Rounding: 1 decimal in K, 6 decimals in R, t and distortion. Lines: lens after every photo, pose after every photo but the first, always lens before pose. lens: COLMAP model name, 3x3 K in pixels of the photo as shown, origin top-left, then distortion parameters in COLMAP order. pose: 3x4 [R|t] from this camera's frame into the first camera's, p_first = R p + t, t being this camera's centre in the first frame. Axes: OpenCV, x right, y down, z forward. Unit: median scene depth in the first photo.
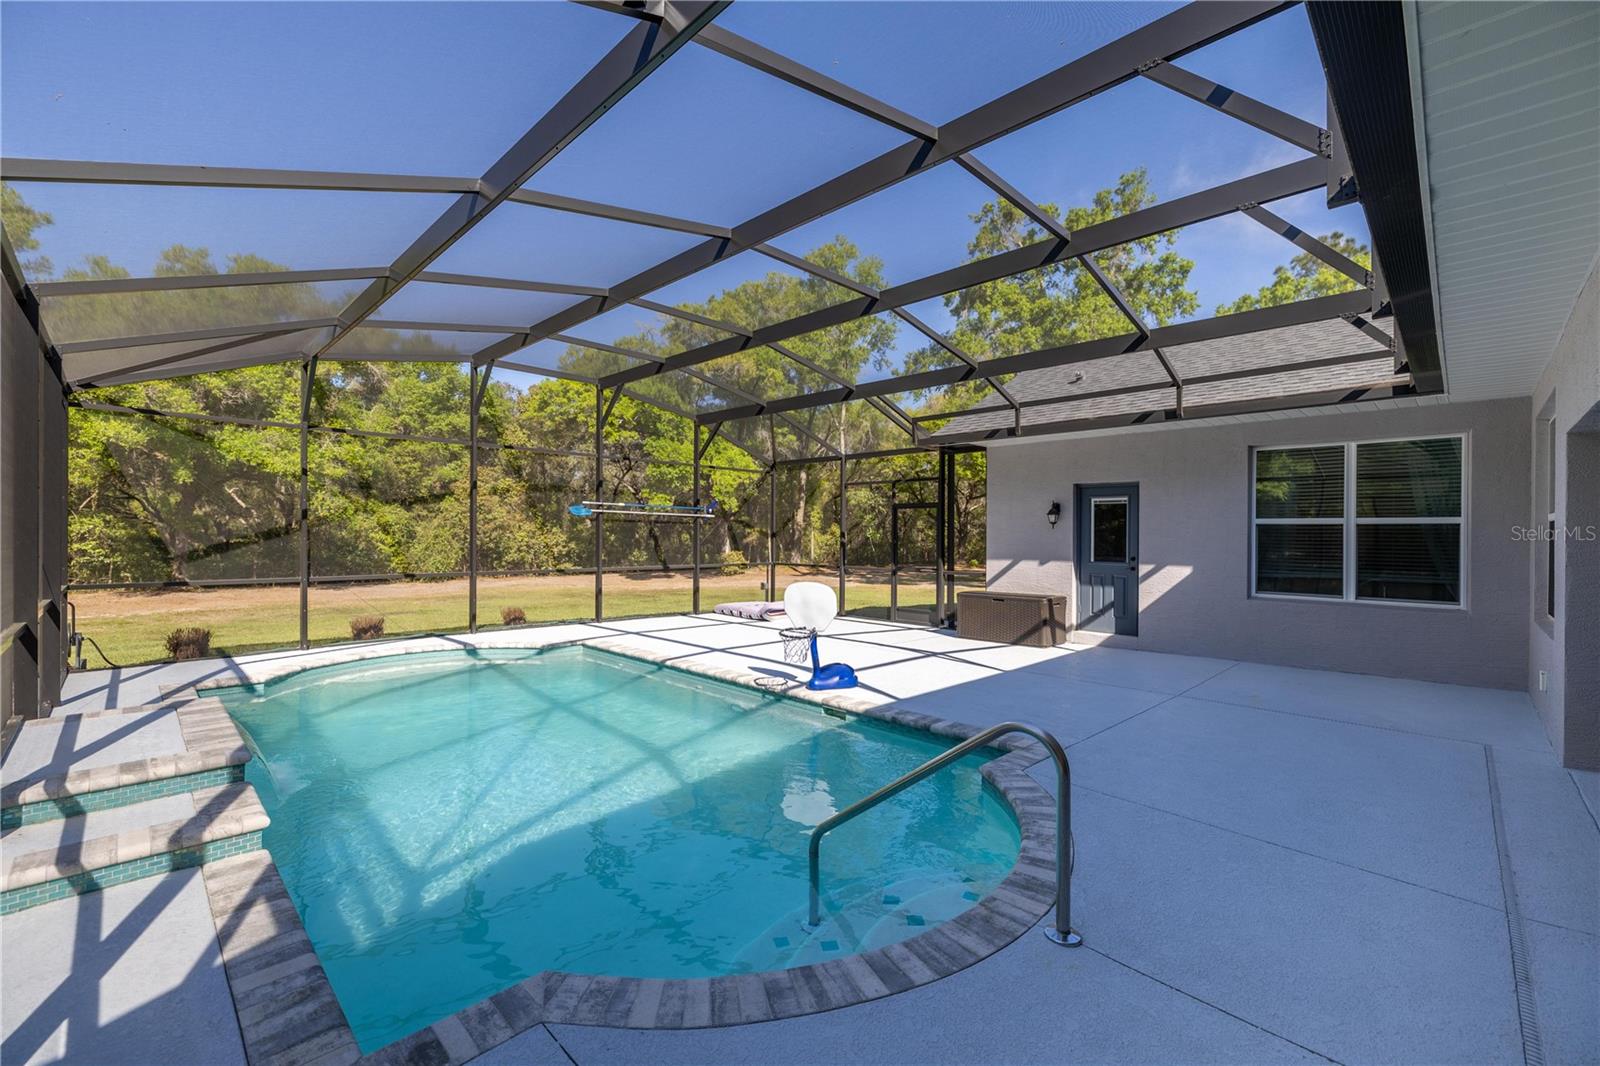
lens RADIAL K [[672.2, 0, 806.5], [0, 672.2, 533.9], [0, 0, 1]] dist [-0.000499, -0.000031]
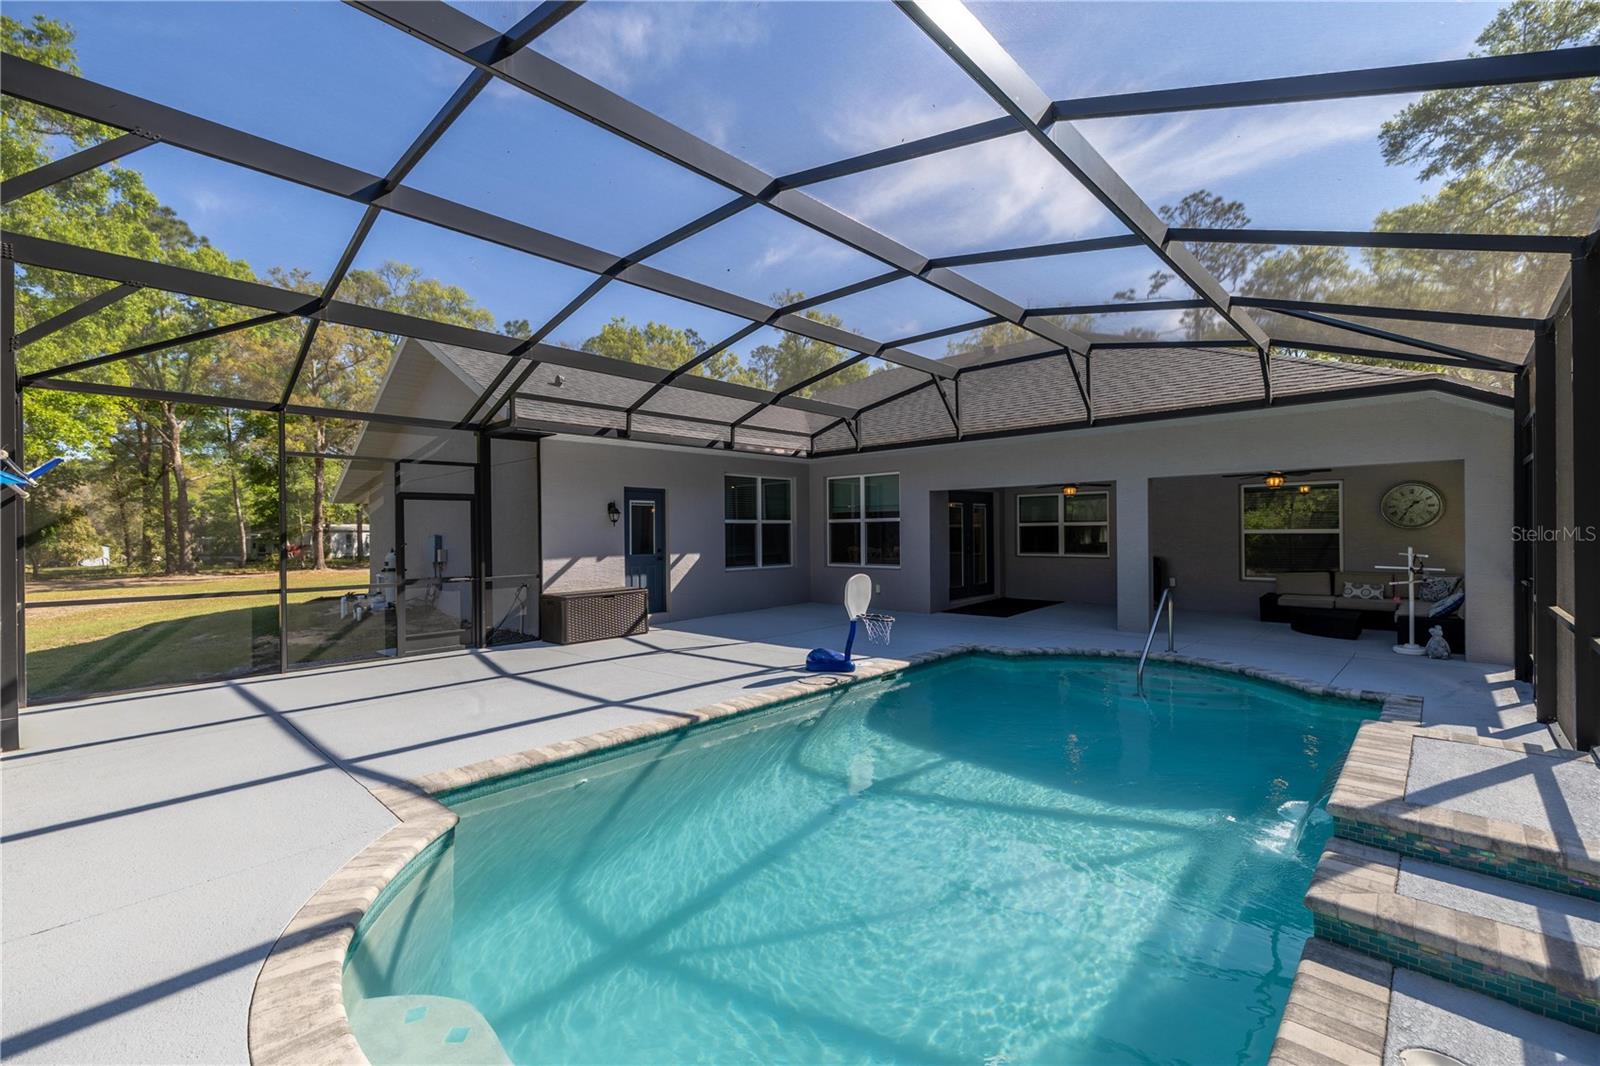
lens RADIAL K [[672.2, 0, 808.0], [0, 672.2, 530.3], [0, 0, 1]] dist [-0.000499, -0.000031]
pose [[-0.025825, -0.011371, 0.999602, -0.769629], [0.003013, 0.999930, 0.011453, -0.013808], [-0.999662, 0.003307, -0.025789, 0.756169]]
